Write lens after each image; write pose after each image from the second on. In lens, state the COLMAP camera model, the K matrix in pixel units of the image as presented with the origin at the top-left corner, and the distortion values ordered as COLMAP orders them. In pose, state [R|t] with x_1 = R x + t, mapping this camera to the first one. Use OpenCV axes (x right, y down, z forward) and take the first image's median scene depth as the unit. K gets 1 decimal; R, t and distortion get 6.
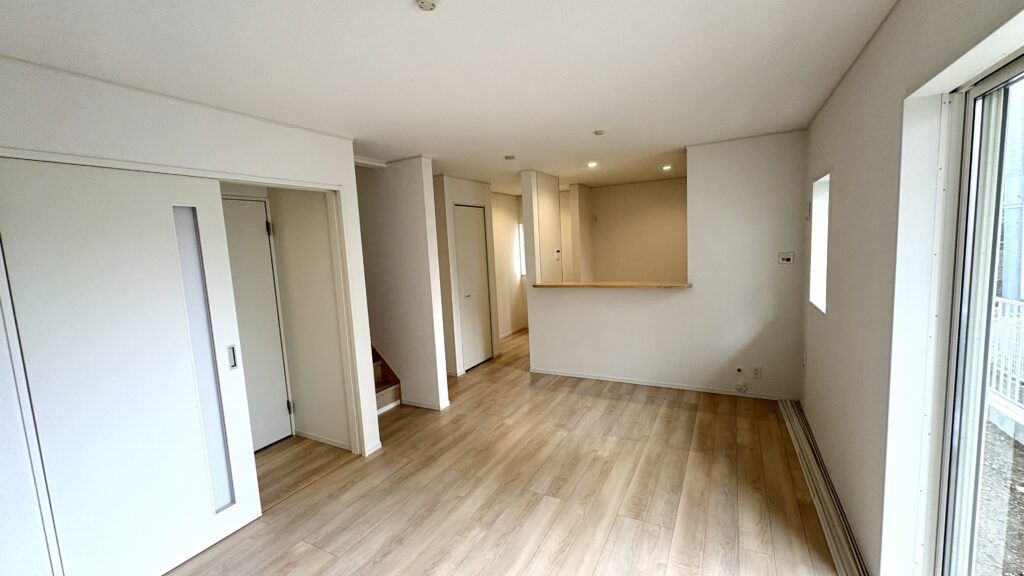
lens RADIAL K [[408.3, 0, 512.0], [0, 408.3, 288.0], [0, 0, 1]] dist [0.001844, -0.000108]
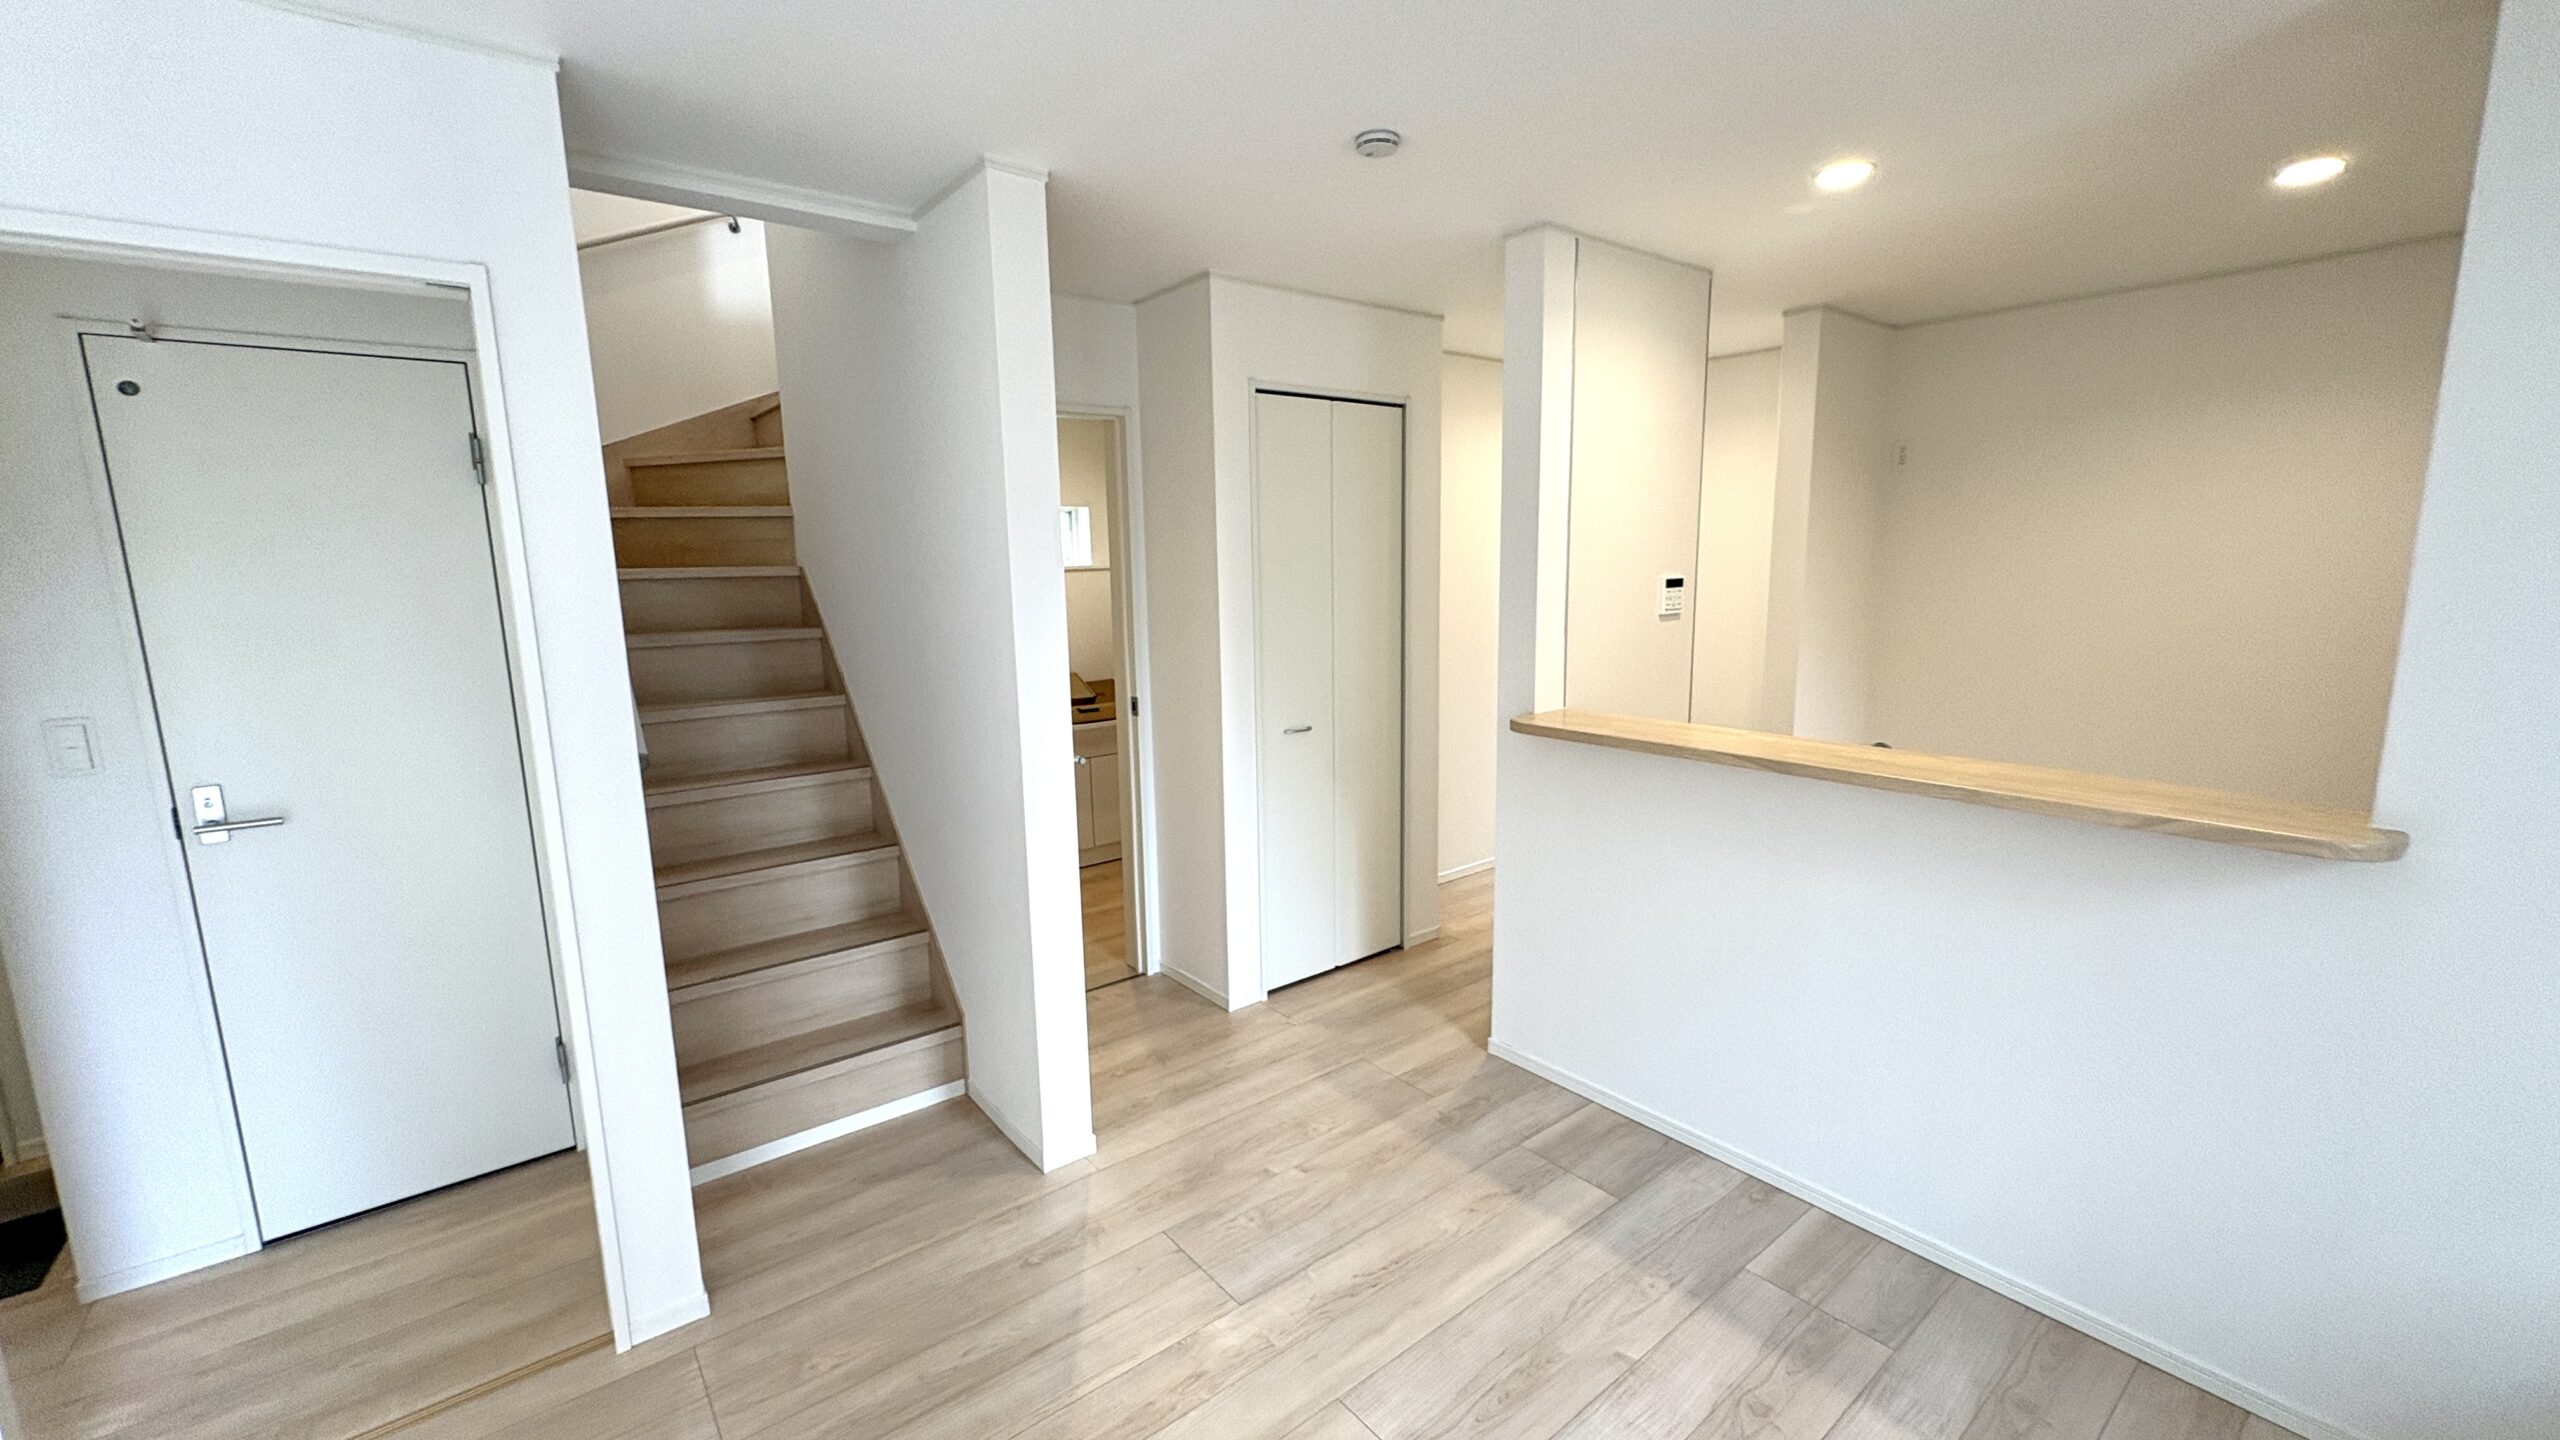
lens RADIAL K [[1023.4, 0, 1274.7], [0, 1023.4, 718.9], [0, 0, 1]] dist [0.001342, -0.000030]
pose [[0.918549, 0.100267, -0.382380, 0.177849], [-0.075045, 0.993937, 0.080357, -0.052579], [0.388119, -0.045116, 0.920504, 0.449232]]
